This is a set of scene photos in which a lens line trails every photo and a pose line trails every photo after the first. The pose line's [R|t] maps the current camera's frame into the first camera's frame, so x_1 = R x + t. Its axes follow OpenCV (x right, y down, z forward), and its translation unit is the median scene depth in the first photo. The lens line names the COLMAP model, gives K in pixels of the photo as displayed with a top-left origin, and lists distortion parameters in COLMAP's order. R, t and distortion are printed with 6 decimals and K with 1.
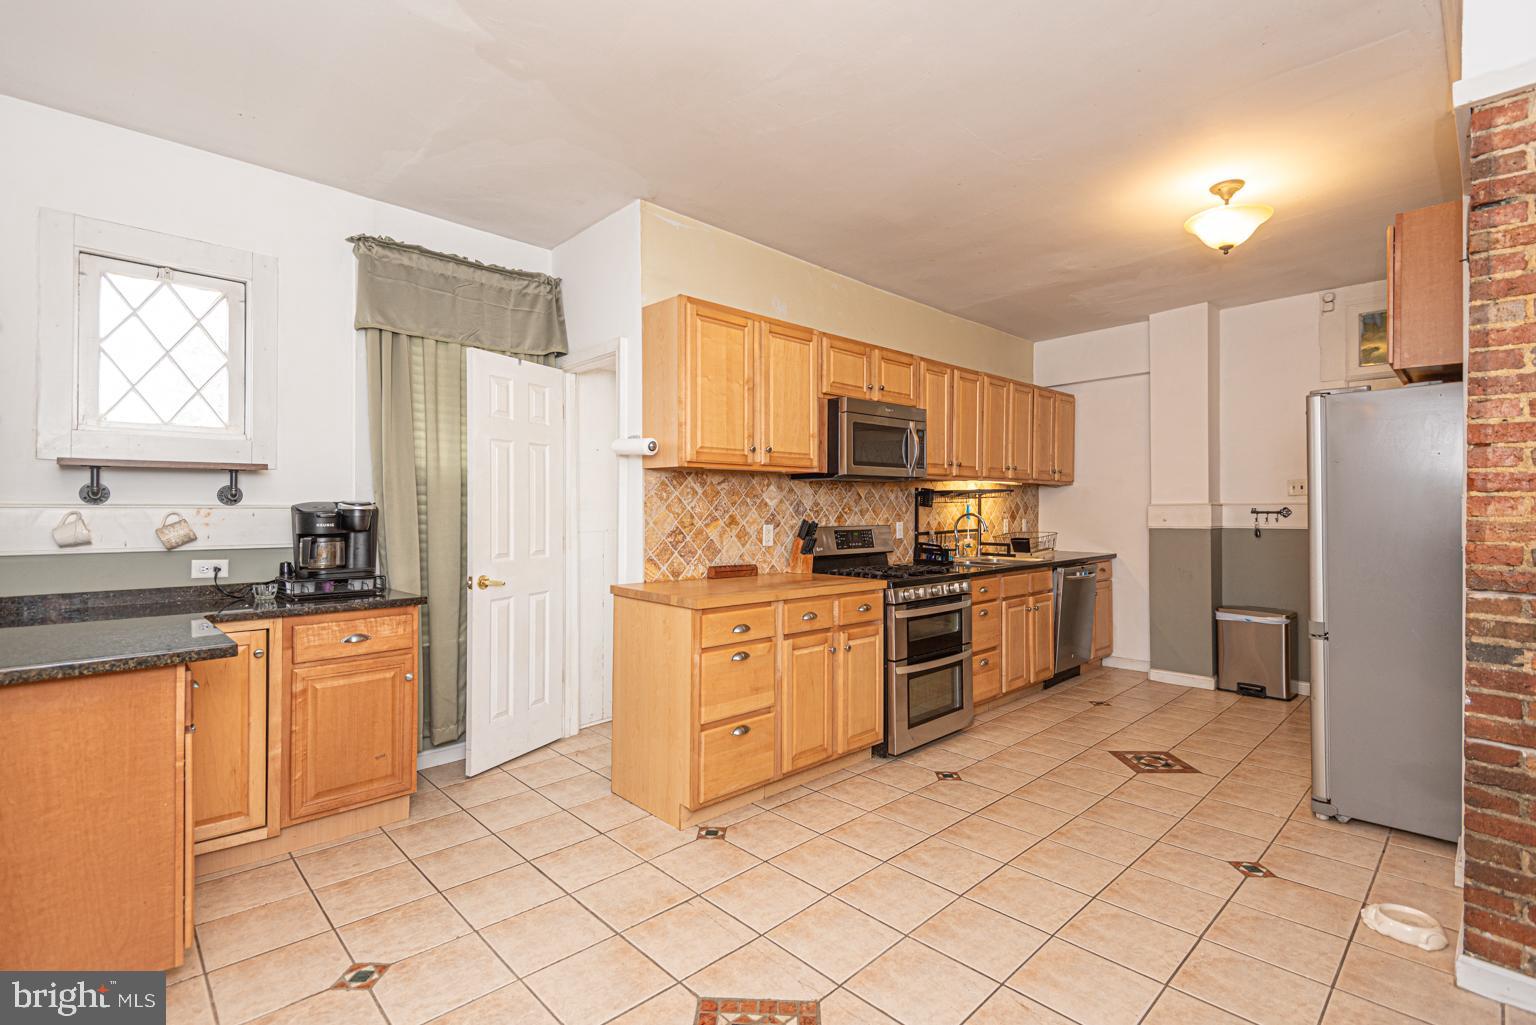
lens RADIAL K [[715.1, 0, 769.0], [0, 715.1, 509.9], [0, 0, 1]] dist [0.026673, -0.006675]
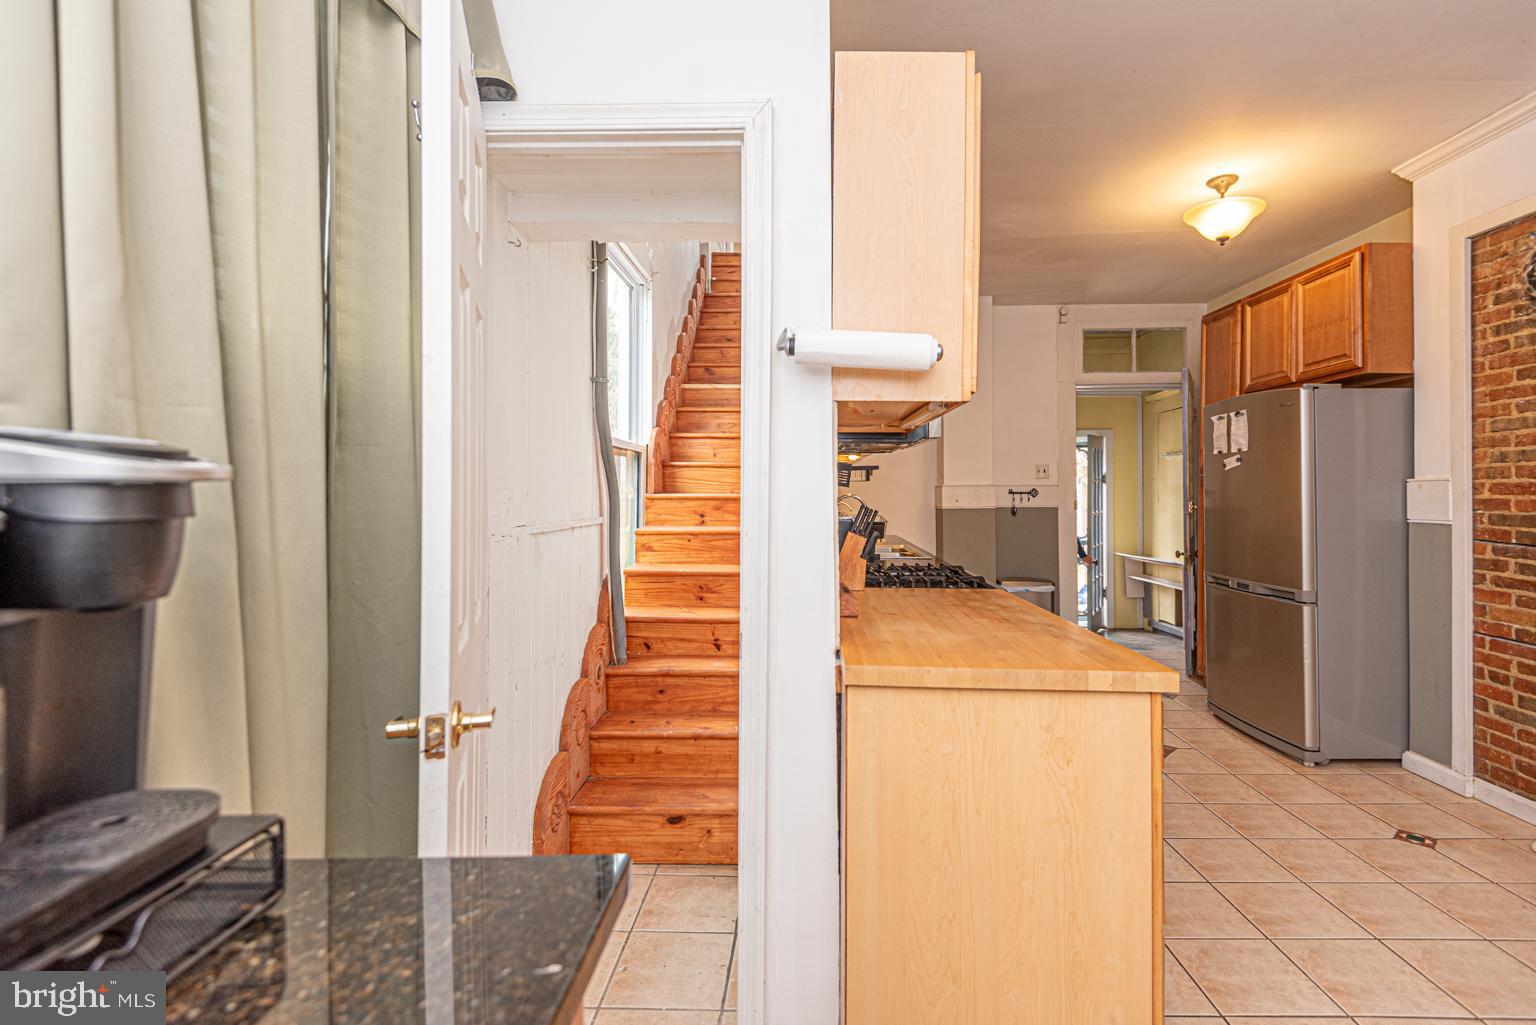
lens RADIAL K [[715.1, 0, 797.6], [0, 715.1, 493.7], [0, 0, 1]] dist [0.026673, -0.006675]
pose [[0.693450, -0.001537, 0.720504, -0.549243], [-0.001485, 0.999993, 0.003563, 0.001692], [-0.720504, -0.003541, 0.693442, 0.729534]]
